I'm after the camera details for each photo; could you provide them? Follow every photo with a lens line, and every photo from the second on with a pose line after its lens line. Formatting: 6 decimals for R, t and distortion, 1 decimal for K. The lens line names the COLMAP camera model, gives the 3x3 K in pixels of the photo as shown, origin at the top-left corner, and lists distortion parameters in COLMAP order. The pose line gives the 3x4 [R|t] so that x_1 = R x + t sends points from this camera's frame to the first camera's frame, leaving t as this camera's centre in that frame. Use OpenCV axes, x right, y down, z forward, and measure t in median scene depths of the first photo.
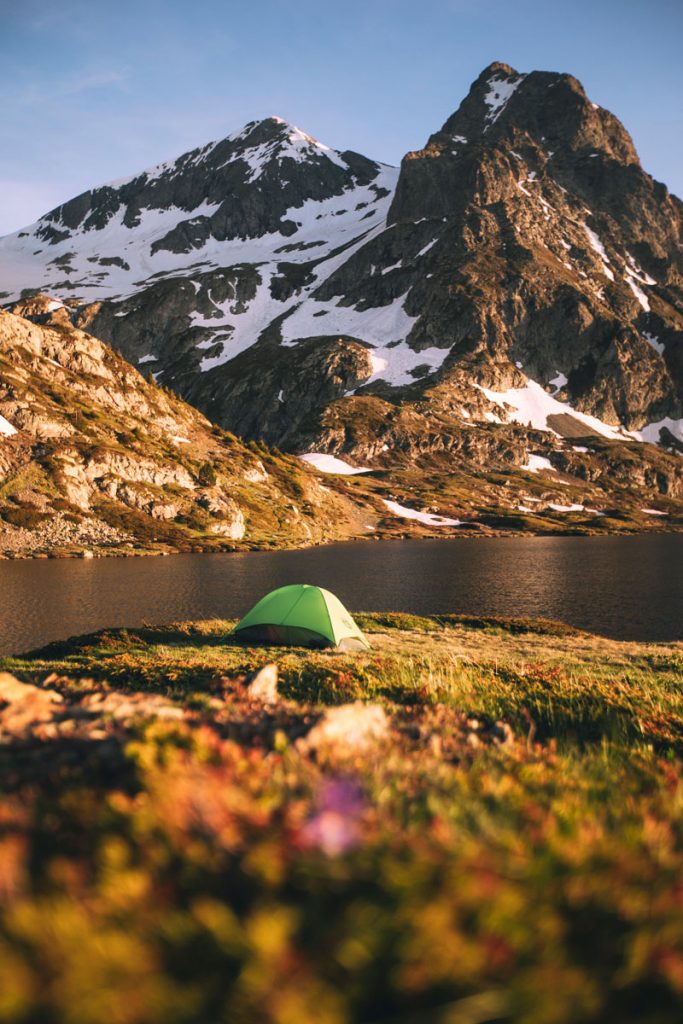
lens RADIAL K [[963.6, 0, 341.5], [0, 963.6, 512.0], [0, 0, 1]] dist [0.003769, 0.117569]
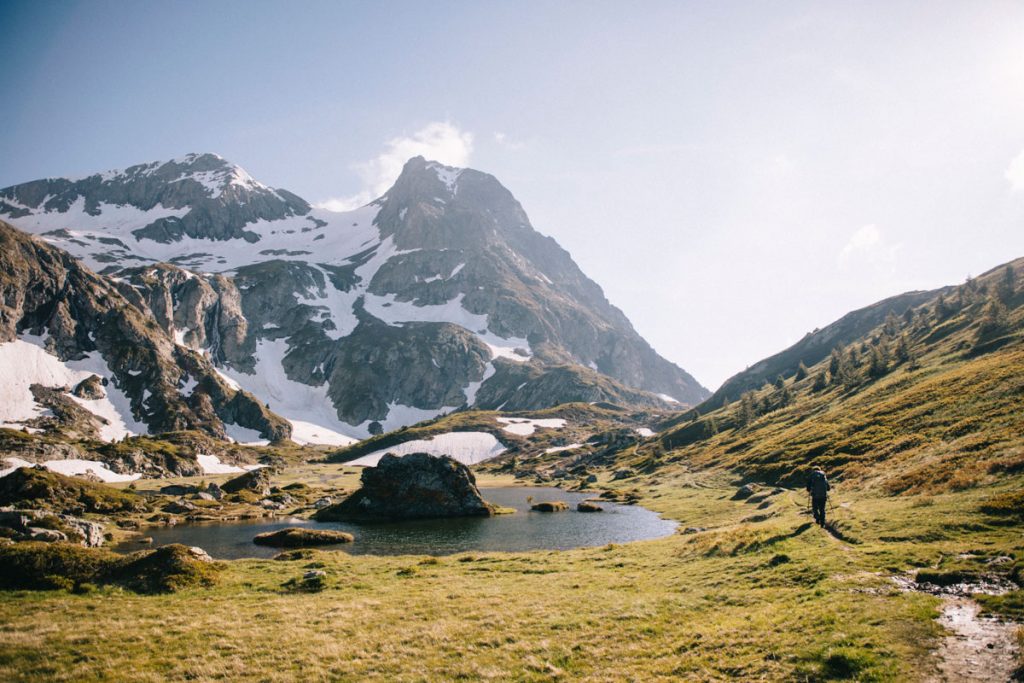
lens RADIAL K [[697.2, 0, 486.4], [0, 697.2, 339.7], [0, 0, 1]] dist [-0.027212, 0.001345]
pose [[0.855935, 0.084876, 0.510070, -0.383468], [0.009247, 0.983766, -0.179216, 0.015711], [-0.517001, 0.158114, 0.841255, 0.120492]]
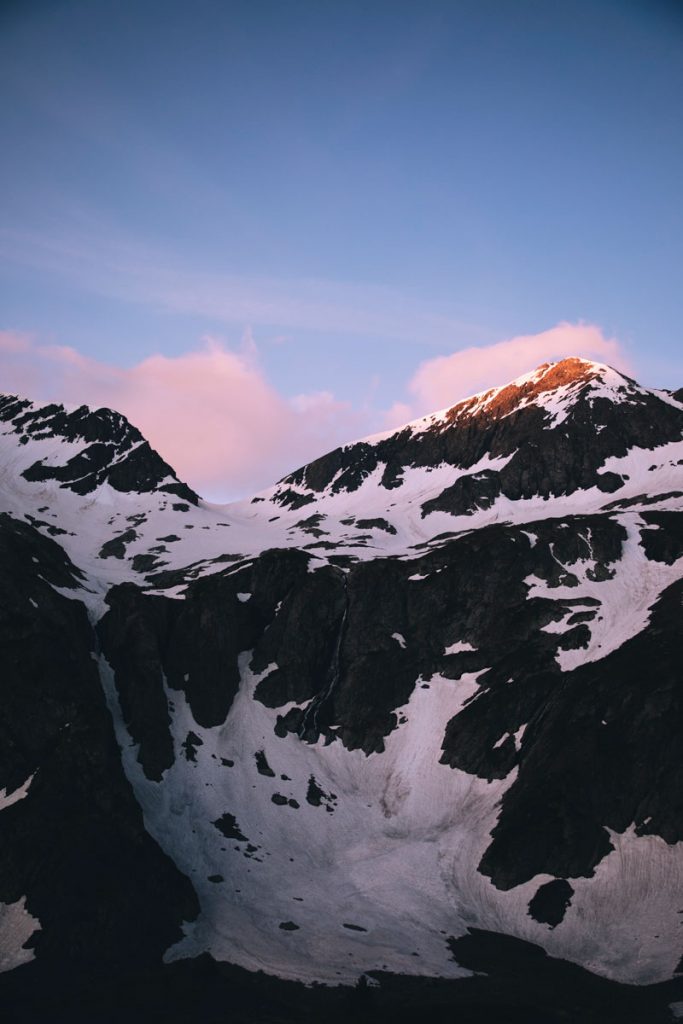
lens RADIAL K [[1095.4, 0, 336.2], [0, 1095.4, 515.6], [0, 0, 1]] dist [0.082764, 0.008981]
pose [[0.976037, -0.001990, -0.217597, -0.117496], [-0.060968, 0.957407, -0.282232, -0.036363], [0.208890, 0.288735, 0.934343, 0.292215]]
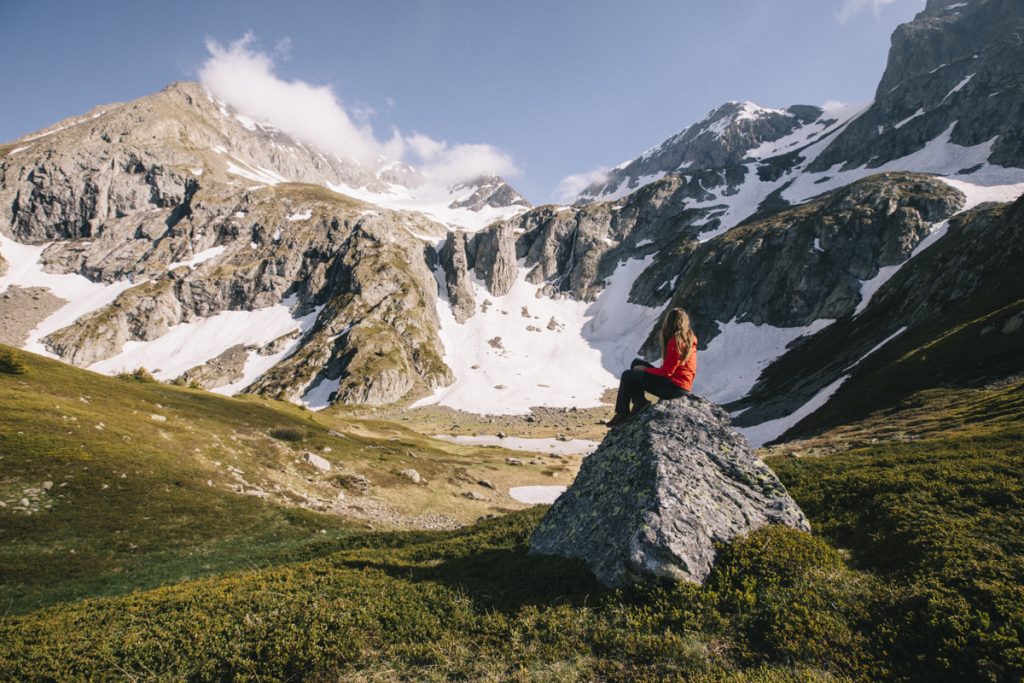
lens RADIAL K [[492.7, 0, 512.0], [0, 492.7, 341.5], [0, 0, 1]] dist [-0.069048, 0.035479]
pose [[0.890451, -0.035535, -0.453689, -0.084287], [0.007649, 0.997975, -0.063152, -0.016734], [0.455014, 0.052763, 0.888920, 0.430667]]
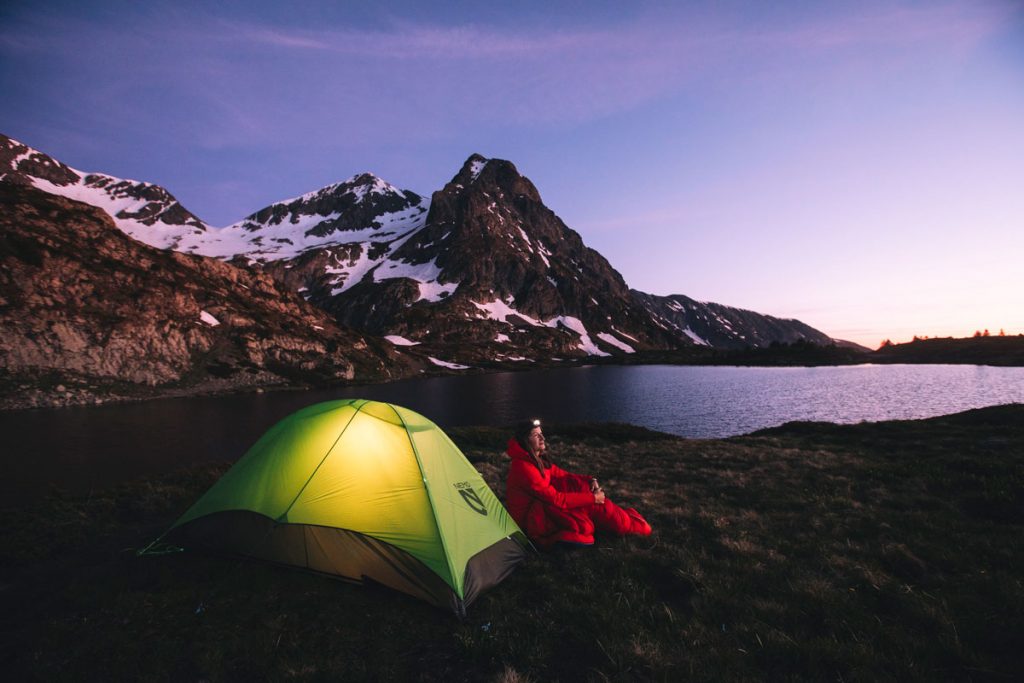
lens RADIAL K [[465.0, 0, 512.0], [0, 465.0, 341.5], [0, 0, 1]] dist [-0.057931, 0.025746]
pose [[0.974445, -0.025064, 0.223225, -0.000360], [0.035652, 0.998416, -0.043528, 0.000891], [-0.221780, 0.050374, 0.973795, 0.011703]]
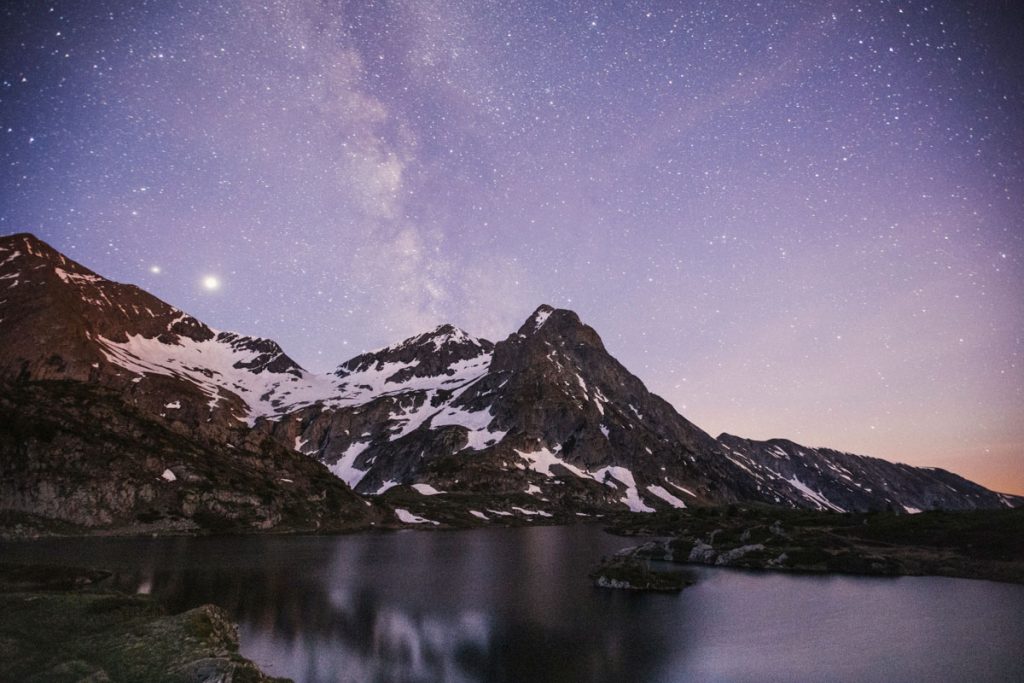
lens RADIAL K [[481.5, 0, 512.0], [0, 481.5, 341.5], [0, 0, 1]] dist [-0.081873, 0.049869]
pose [[0.999469, 0.012898, 0.029926, 0.073025], [-0.002059, 0.941494, -0.337023, -0.002598], [-0.032522, 0.336783, 0.941021, -0.035808]]
